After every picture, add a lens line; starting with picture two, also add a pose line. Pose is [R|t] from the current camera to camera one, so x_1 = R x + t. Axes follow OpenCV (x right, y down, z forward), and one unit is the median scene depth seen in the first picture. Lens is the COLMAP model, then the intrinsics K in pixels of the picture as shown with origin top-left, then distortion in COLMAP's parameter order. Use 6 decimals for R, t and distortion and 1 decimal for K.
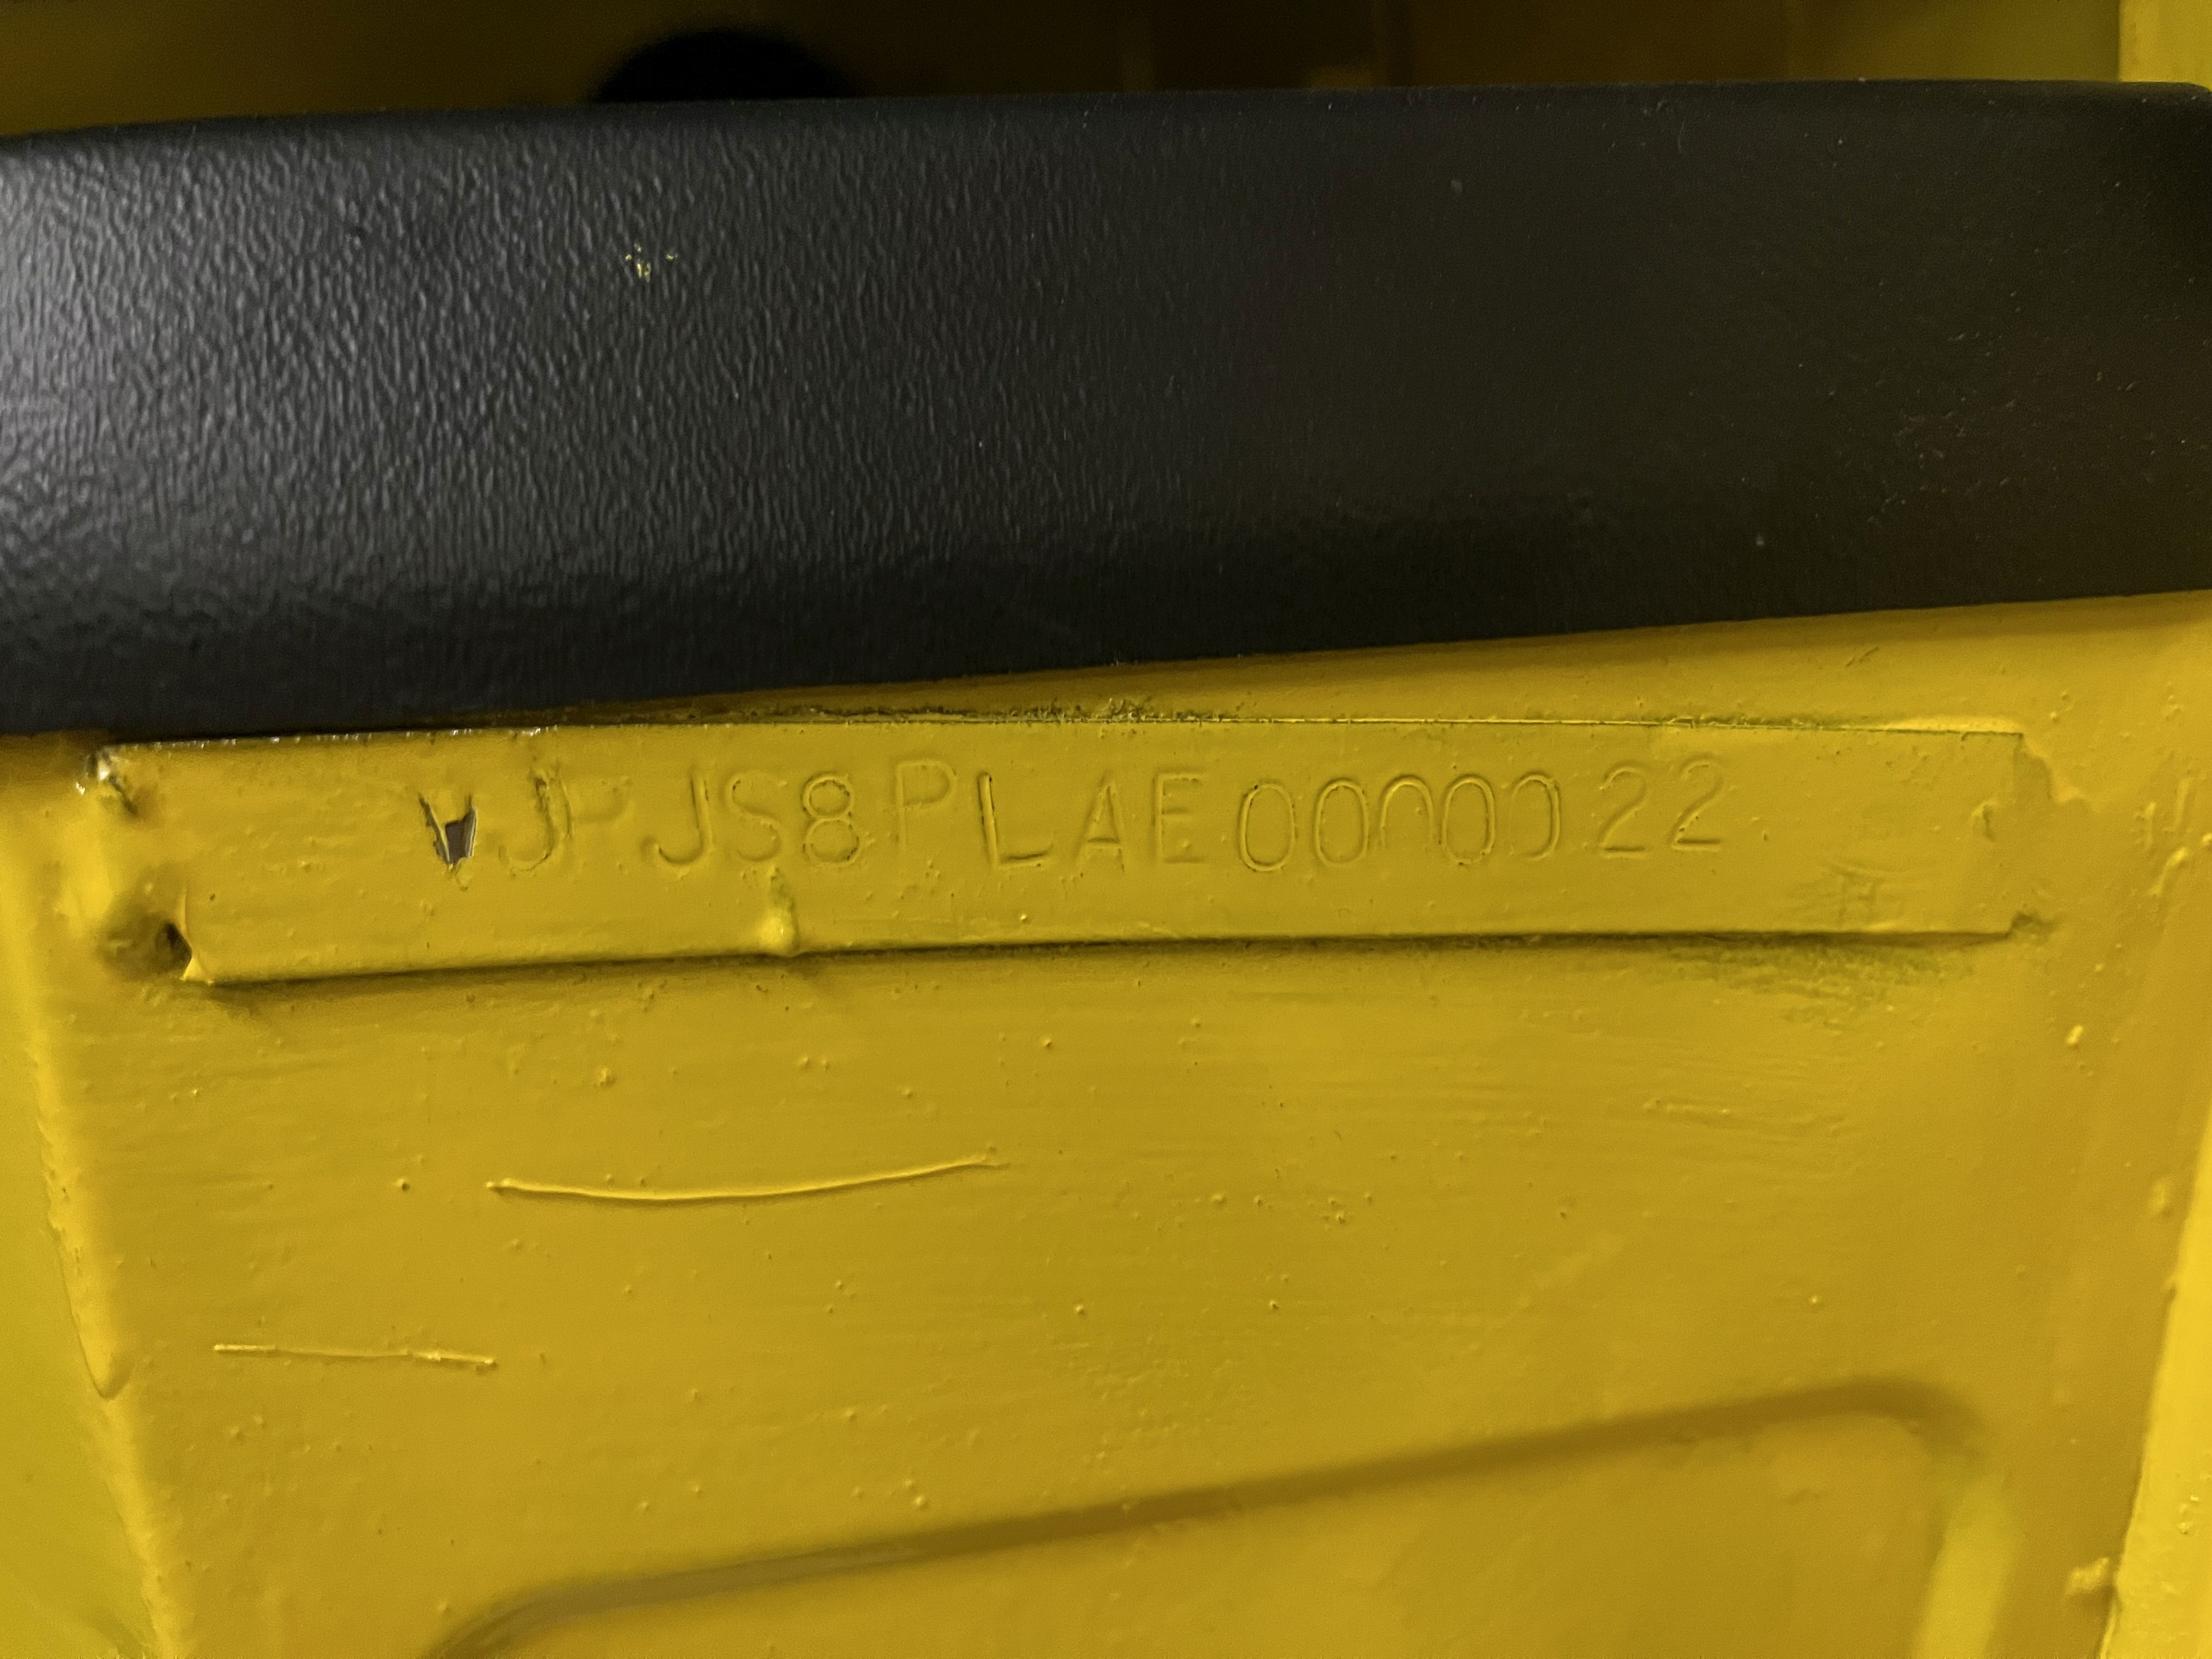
lens RADIAL K [[1683.2, 0, 1112.8], [0, 1683.2, 822.6], [0, 0, 1]] dist [0.045394, -0.068330]
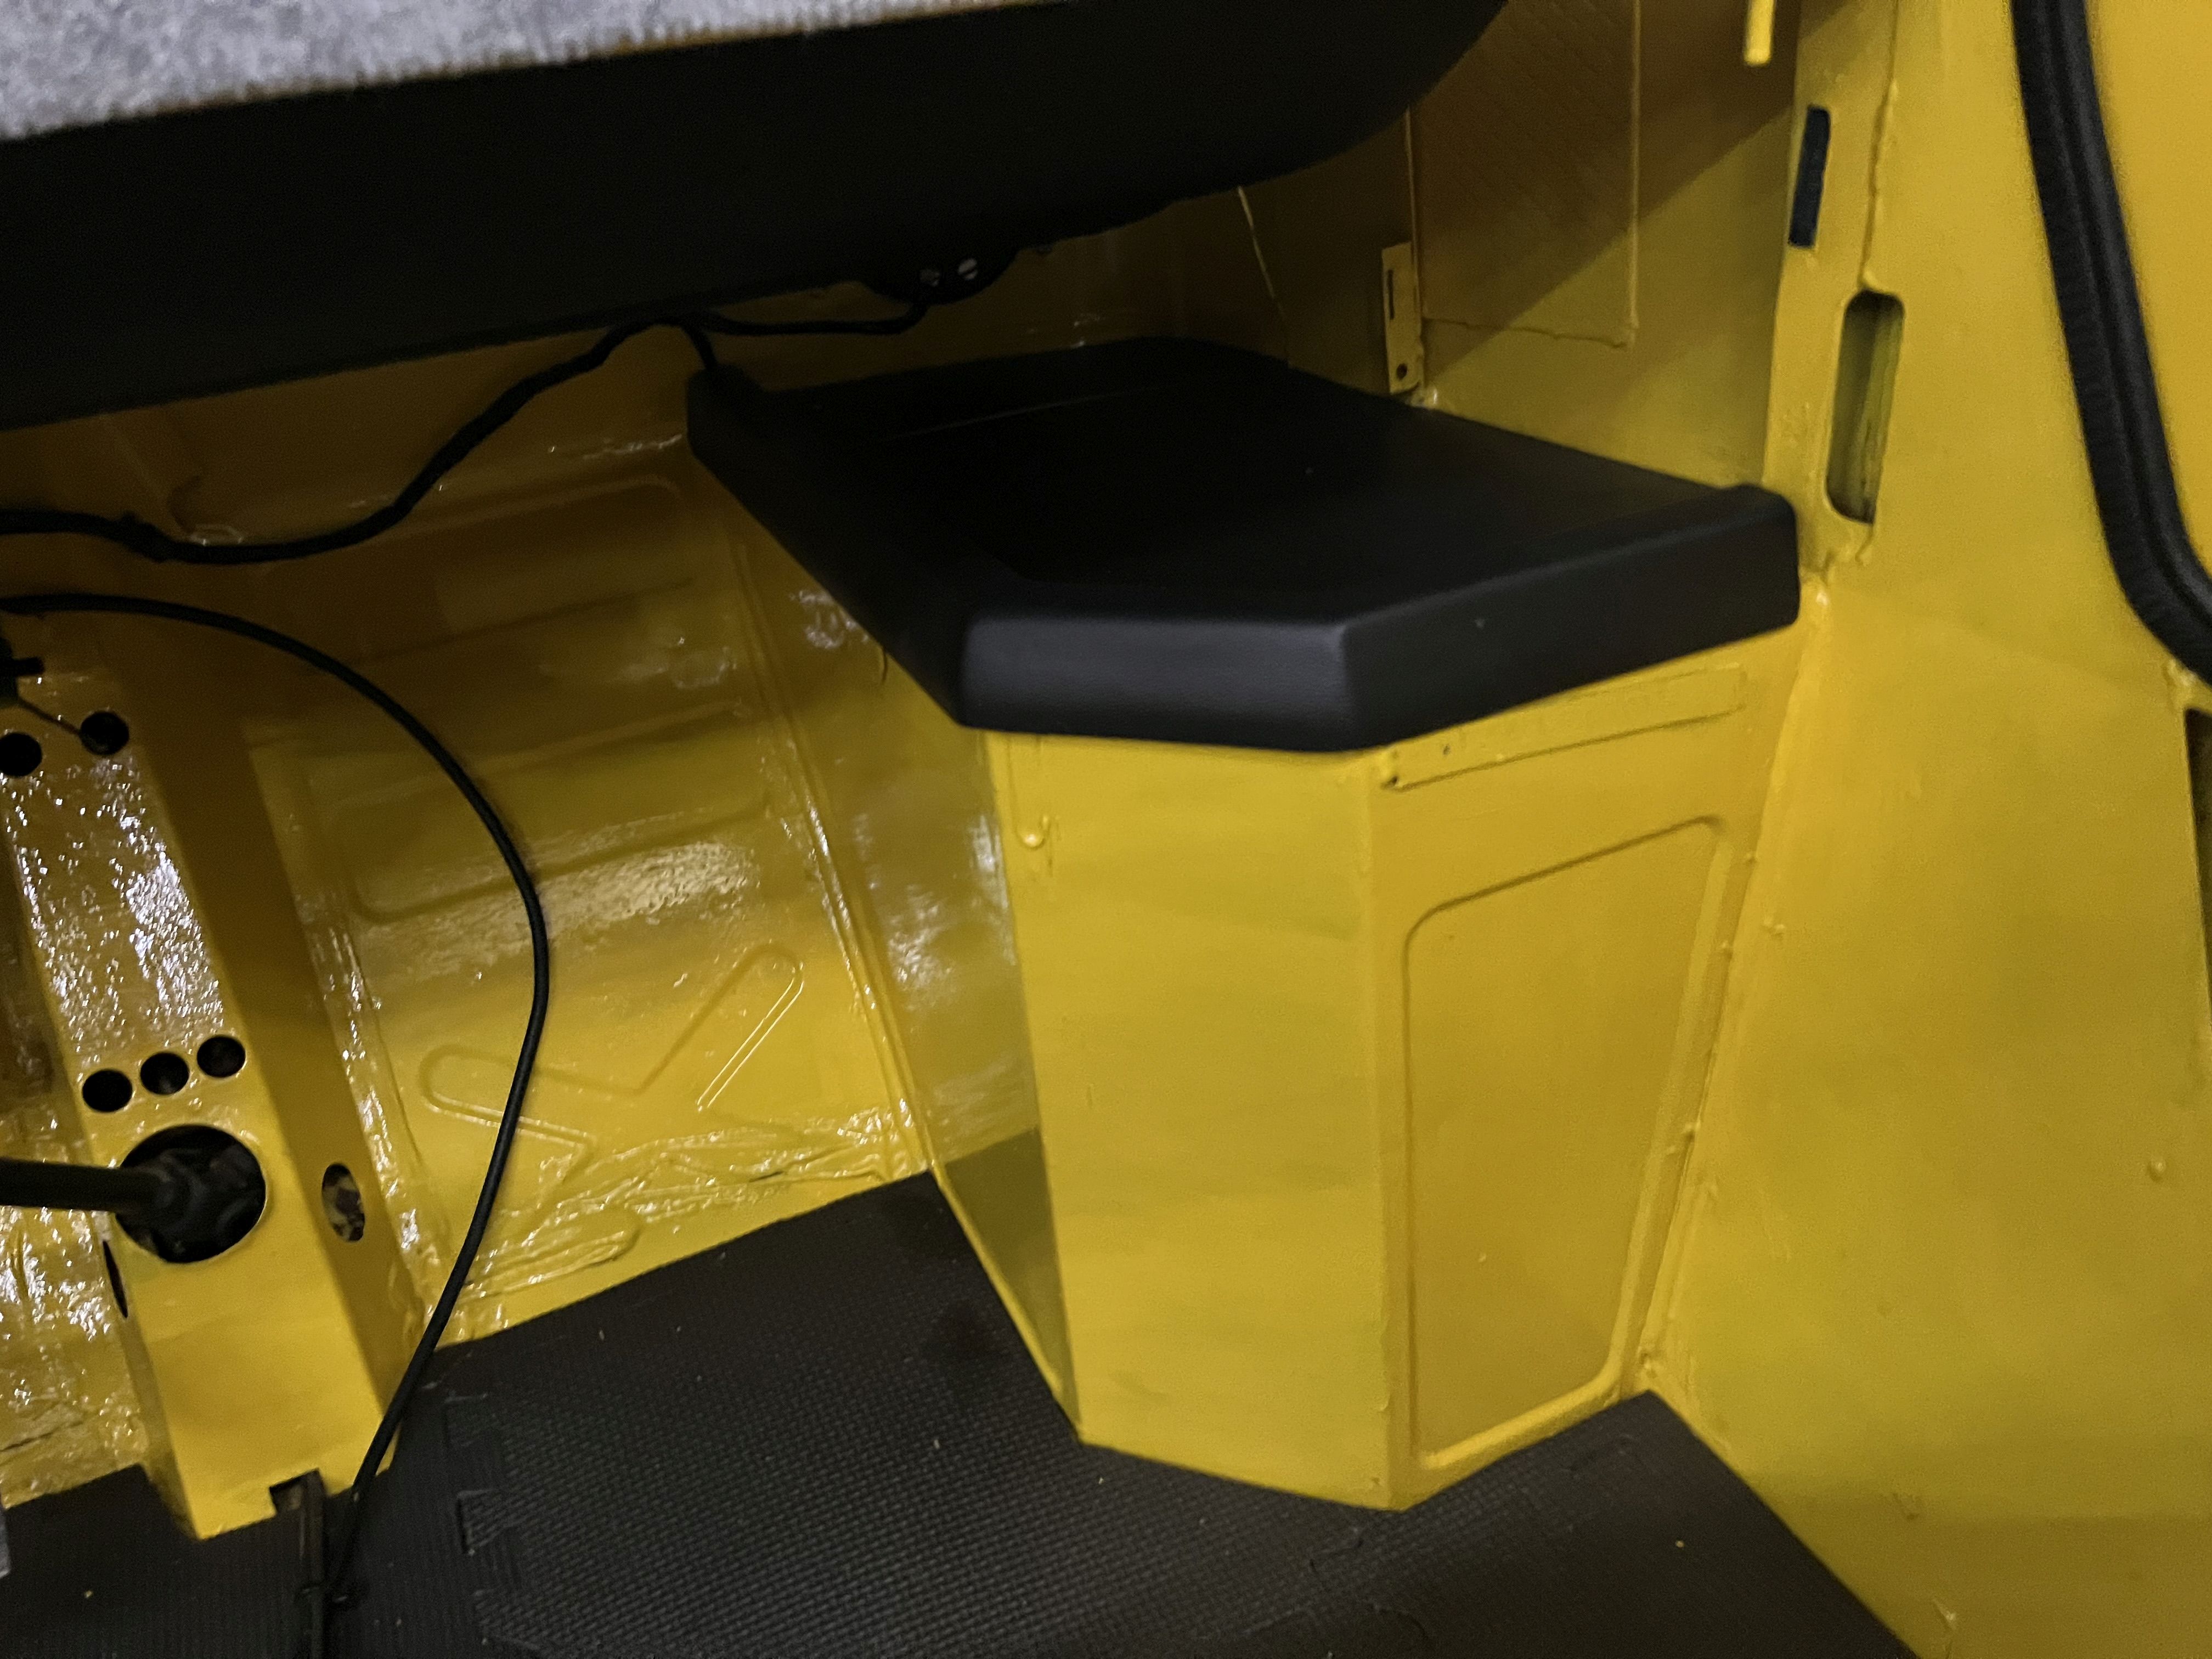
lens RADIAL K [[1677.9, 0, 1101.3], [0, 1677.9, 818.4], [0, 0, 1]] dist [0.051526, -0.074305]
pose [[0.970640, -0.153494, 0.185197, -1.914666], [0.099674, 0.957380, 0.271089, -1.013921], [-0.218915, -0.244670, 0.944570, -2.817022]]
